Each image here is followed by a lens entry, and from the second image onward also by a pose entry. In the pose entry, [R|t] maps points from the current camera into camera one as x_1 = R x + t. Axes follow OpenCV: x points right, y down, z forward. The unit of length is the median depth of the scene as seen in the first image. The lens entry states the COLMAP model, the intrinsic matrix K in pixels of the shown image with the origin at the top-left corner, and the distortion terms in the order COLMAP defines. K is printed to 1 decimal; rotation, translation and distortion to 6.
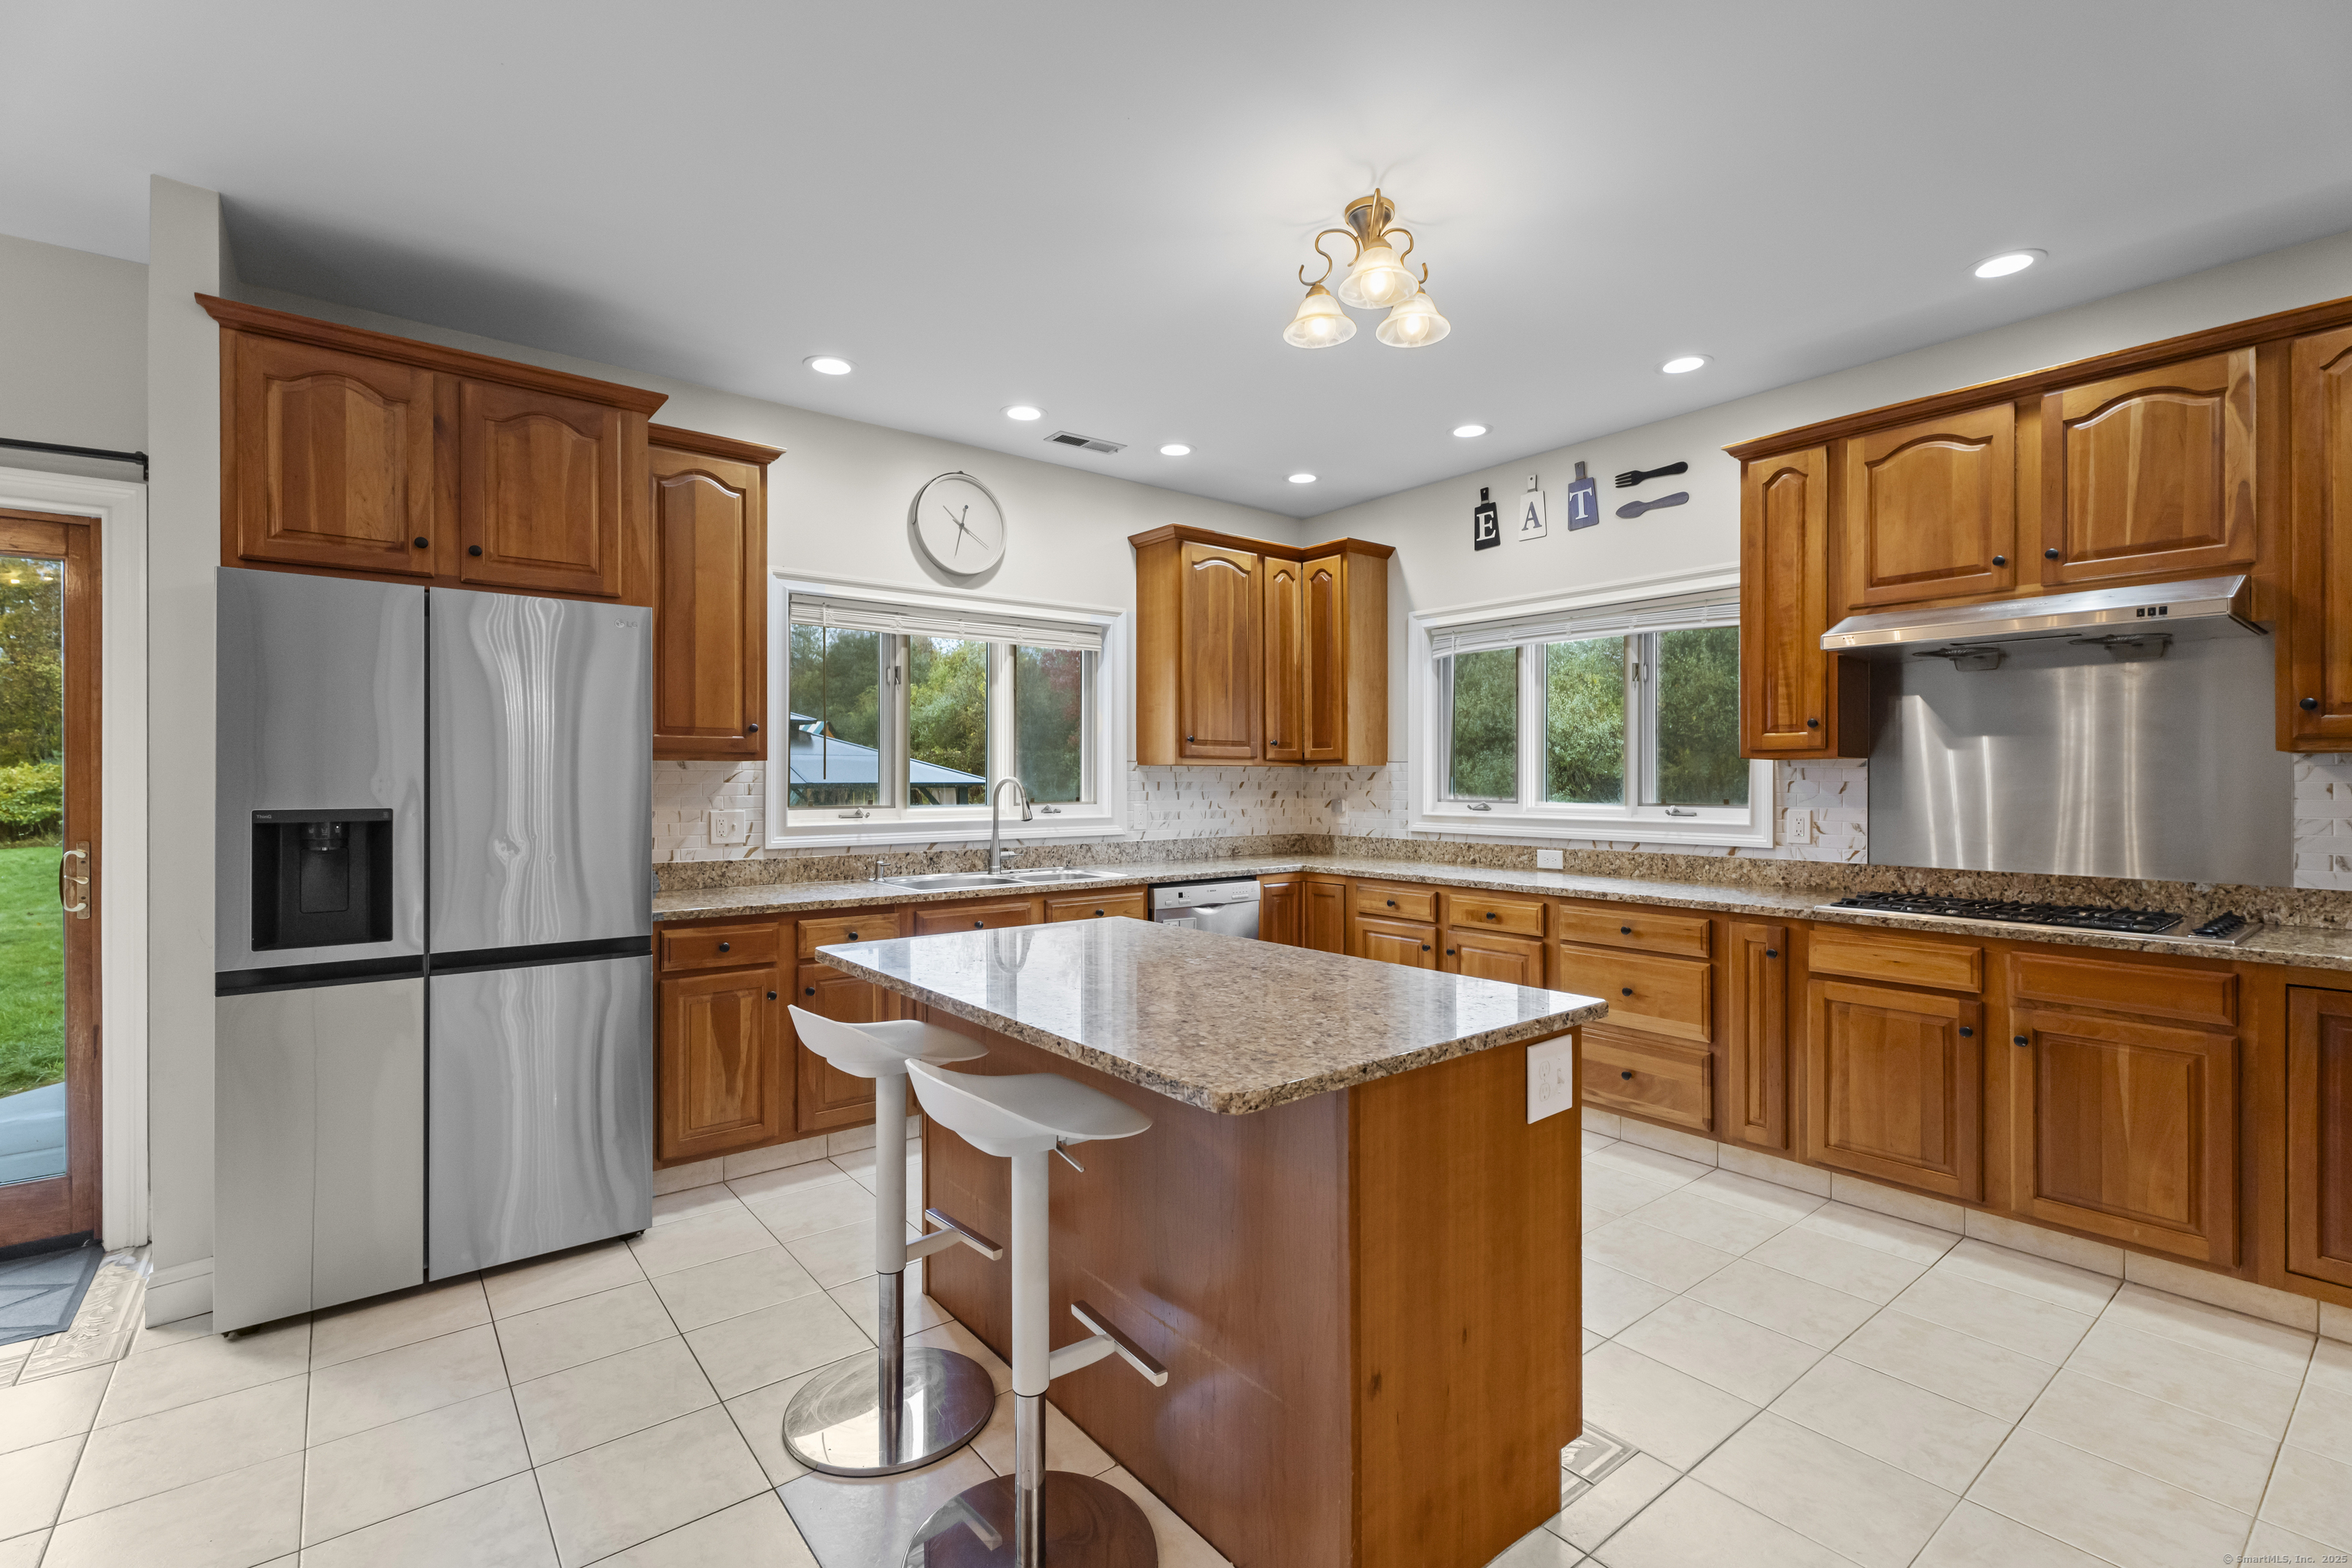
lens RADIAL K [[1037.0, 0, 1173.2], [0, 1037.0, 789.3], [0, 0, 1]] dist [-0.000903, -0.000687]
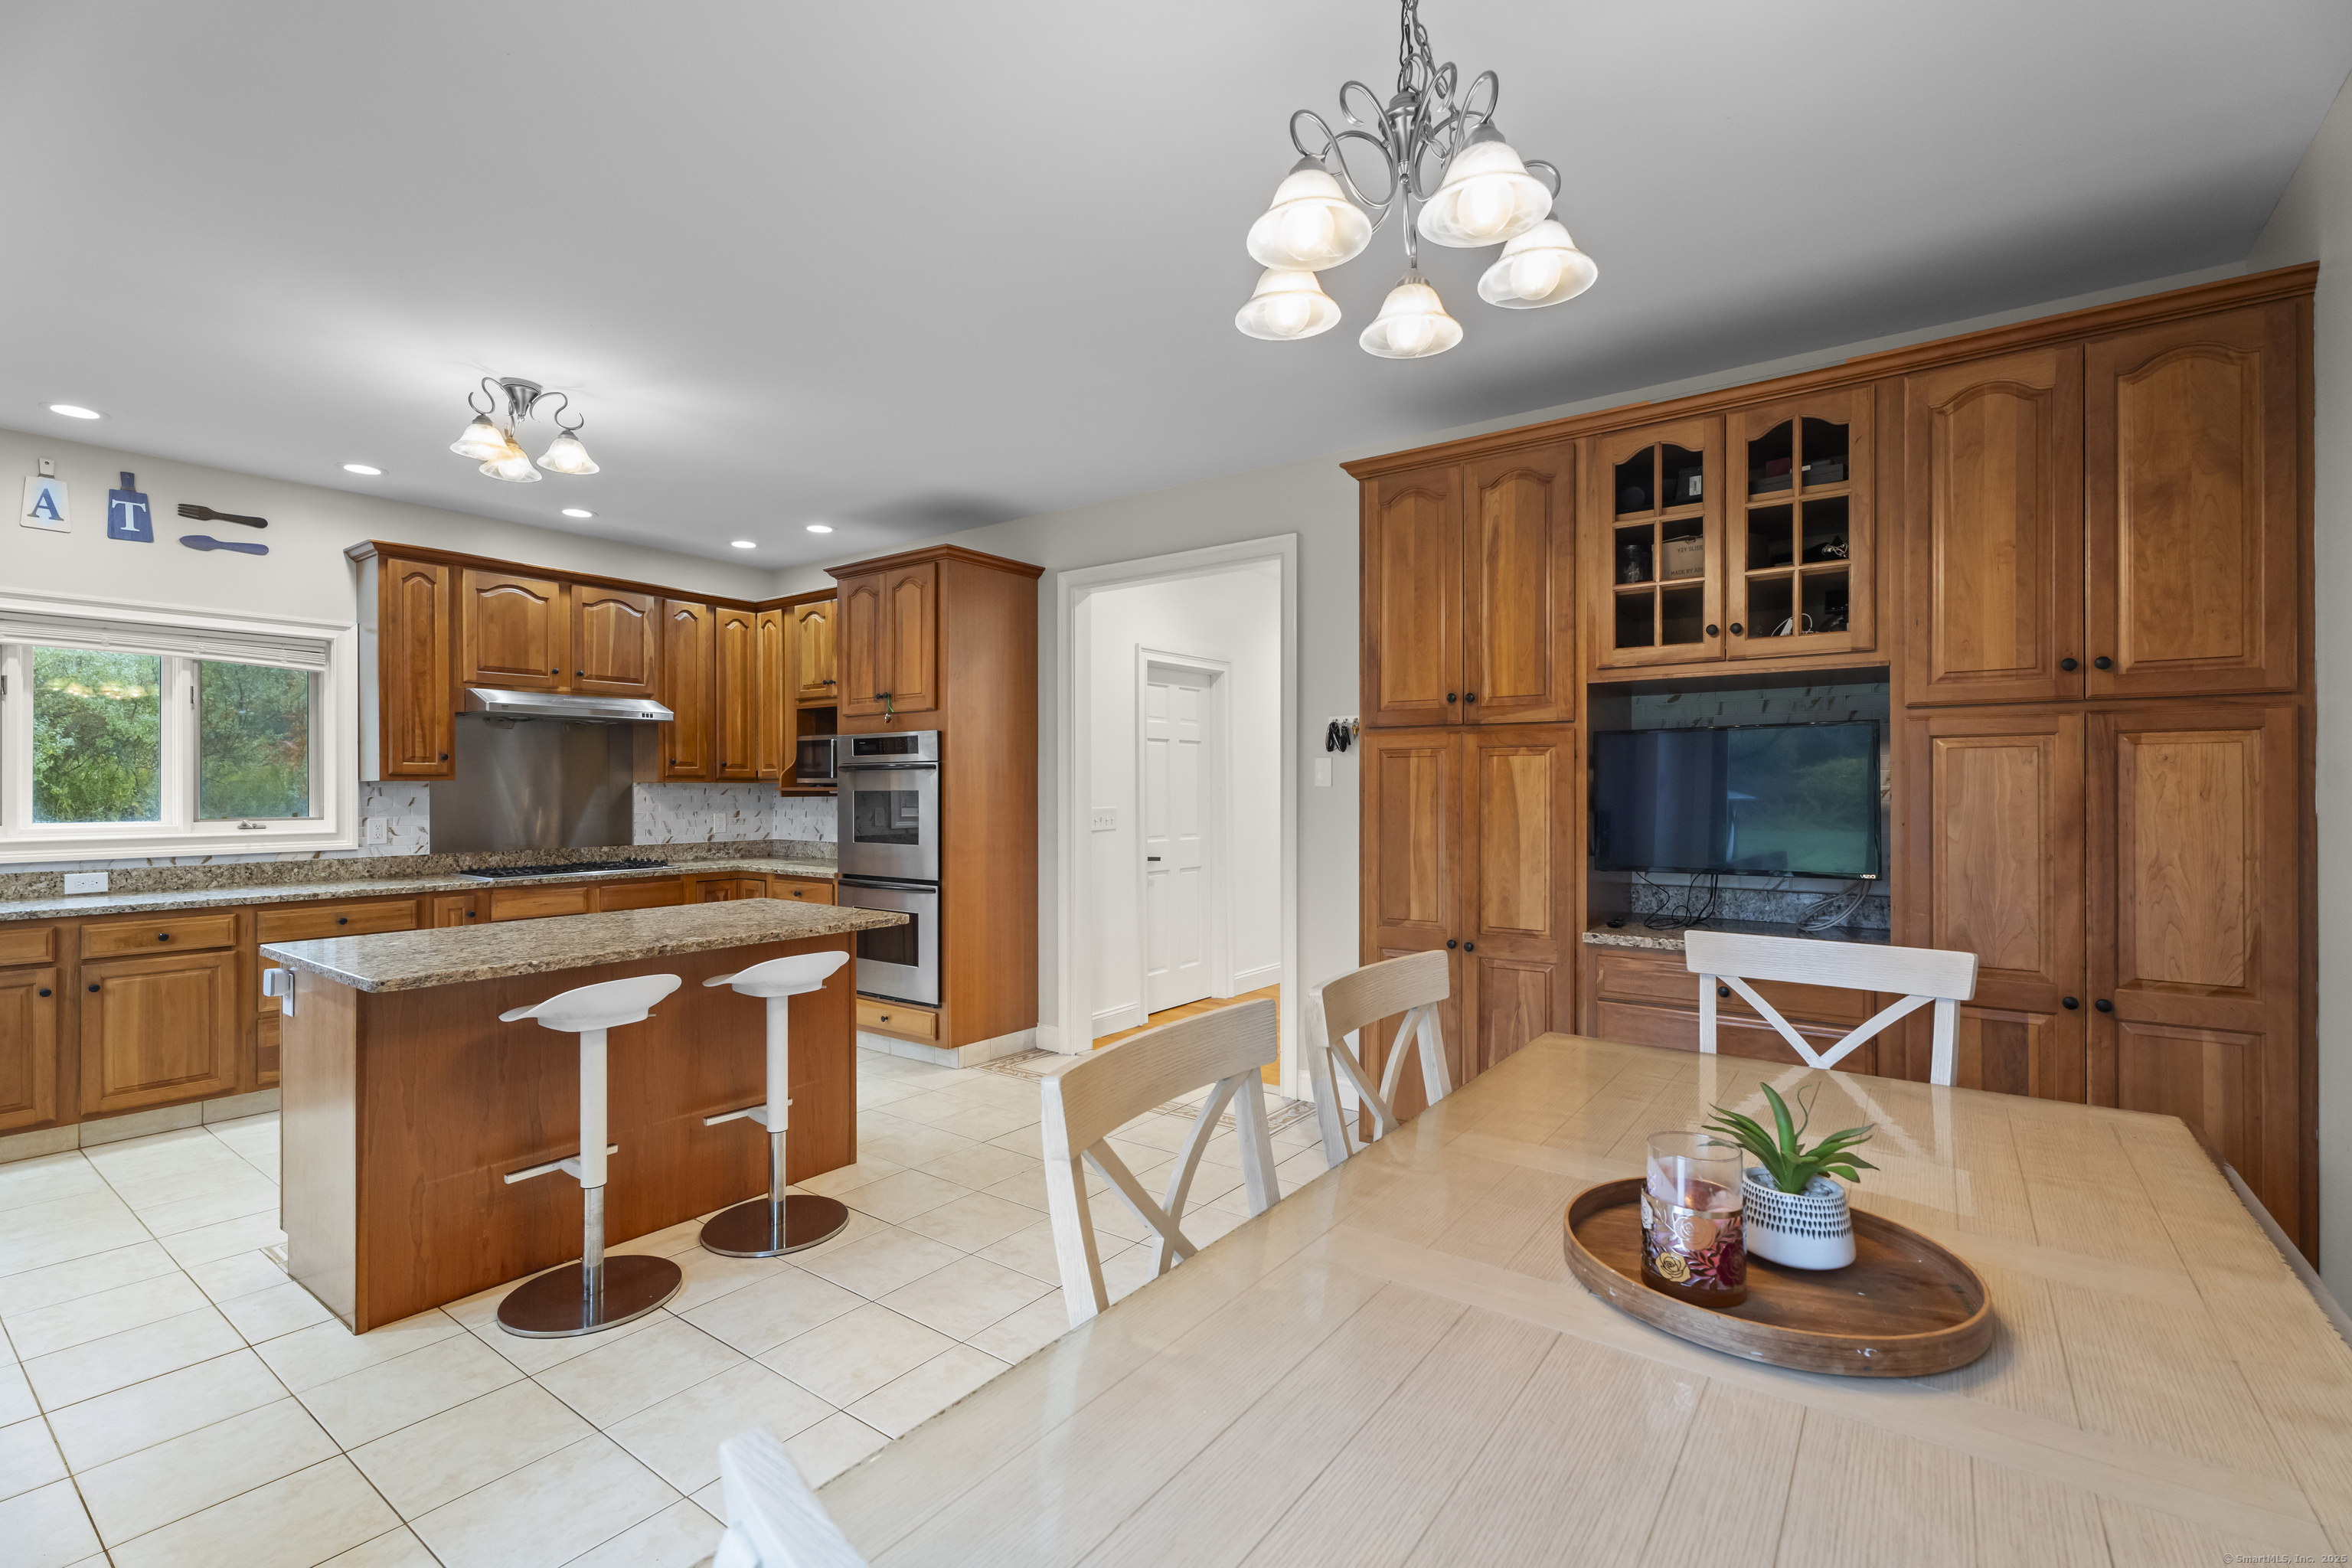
lens RADIAL K [[1037.0, 0, 1181.8], [0, 1037.0, 780.3], [0, 0, 1]] dist [-0.000903, -0.000687]
pose [[-0.266185, 0.009669, 0.963874, -0.961414], [0.011673, 0.999909, -0.006807, -0.008533], [-0.963851, 0.009439, -0.266273, 0.361255]]
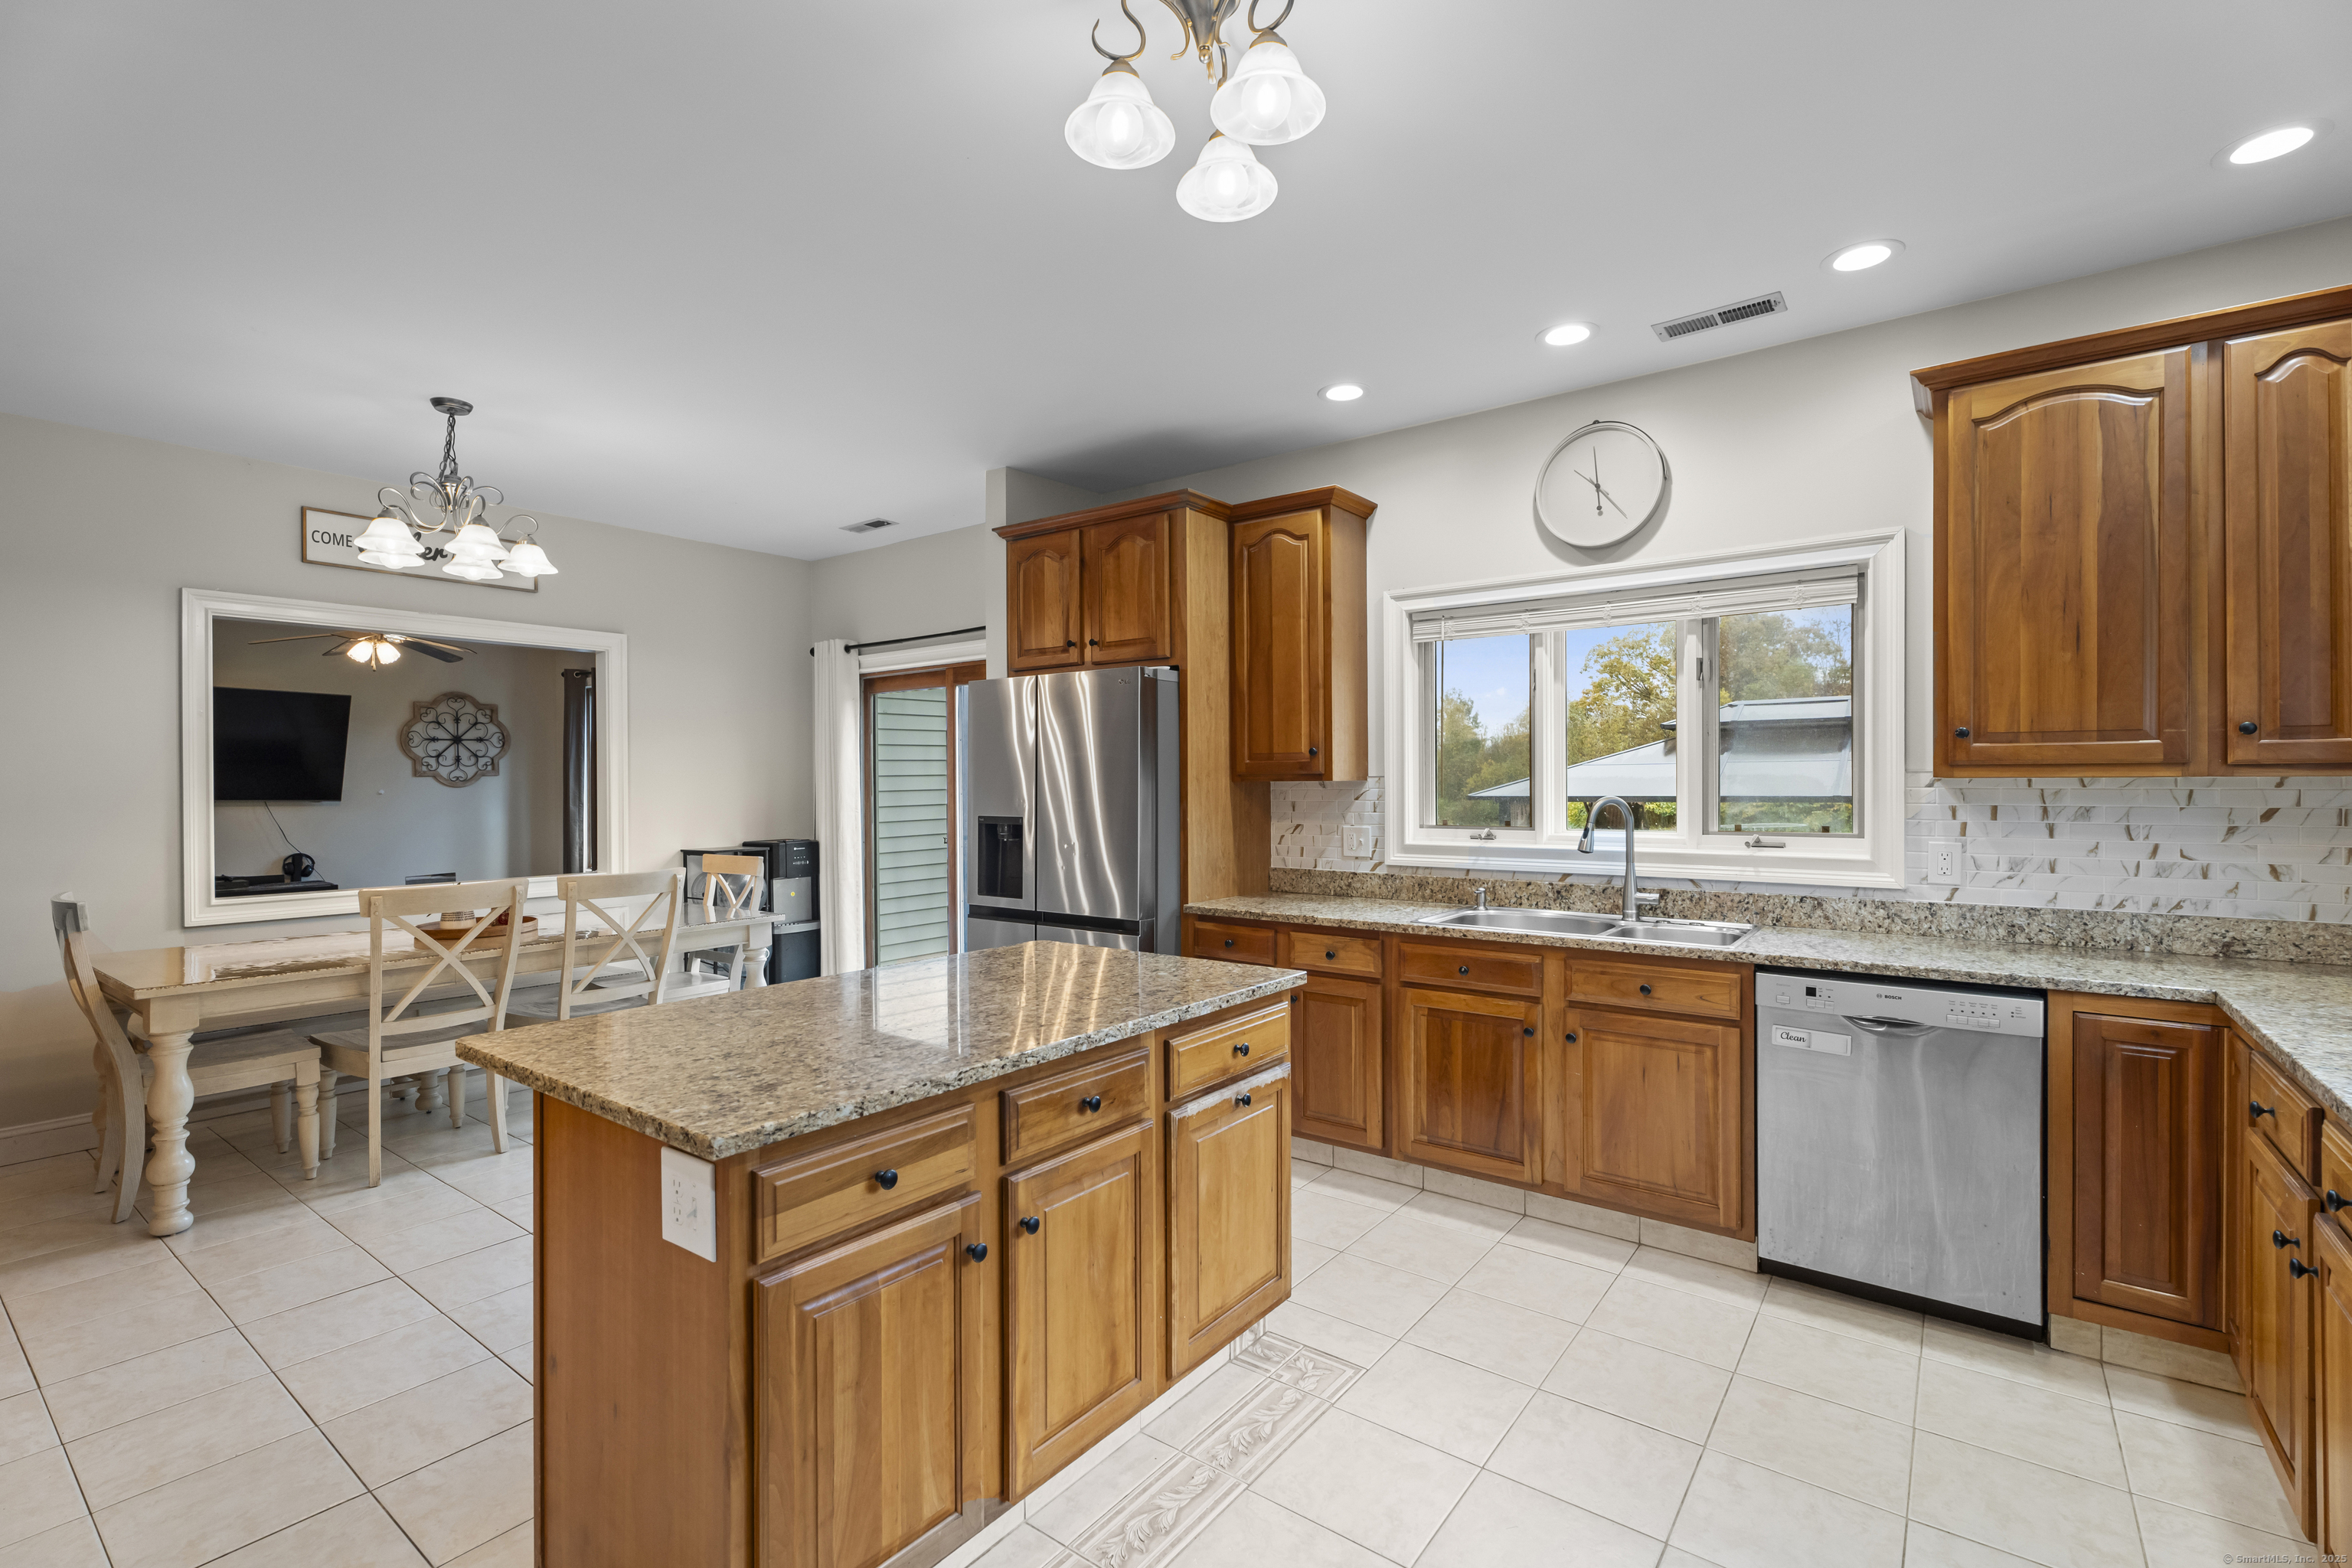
lens RADIAL K [[1037.0, 0, 1172.8], [0, 1037.0, 793.7], [0, 0, 1]] dist [-0.000903, -0.000687]
pose [[0.252642, 0.010185, -0.967506, 0.586216], [-0.004827, 0.999945, 0.009266, -0.022979], [0.967548, 0.002330, 0.252677, 0.555125]]
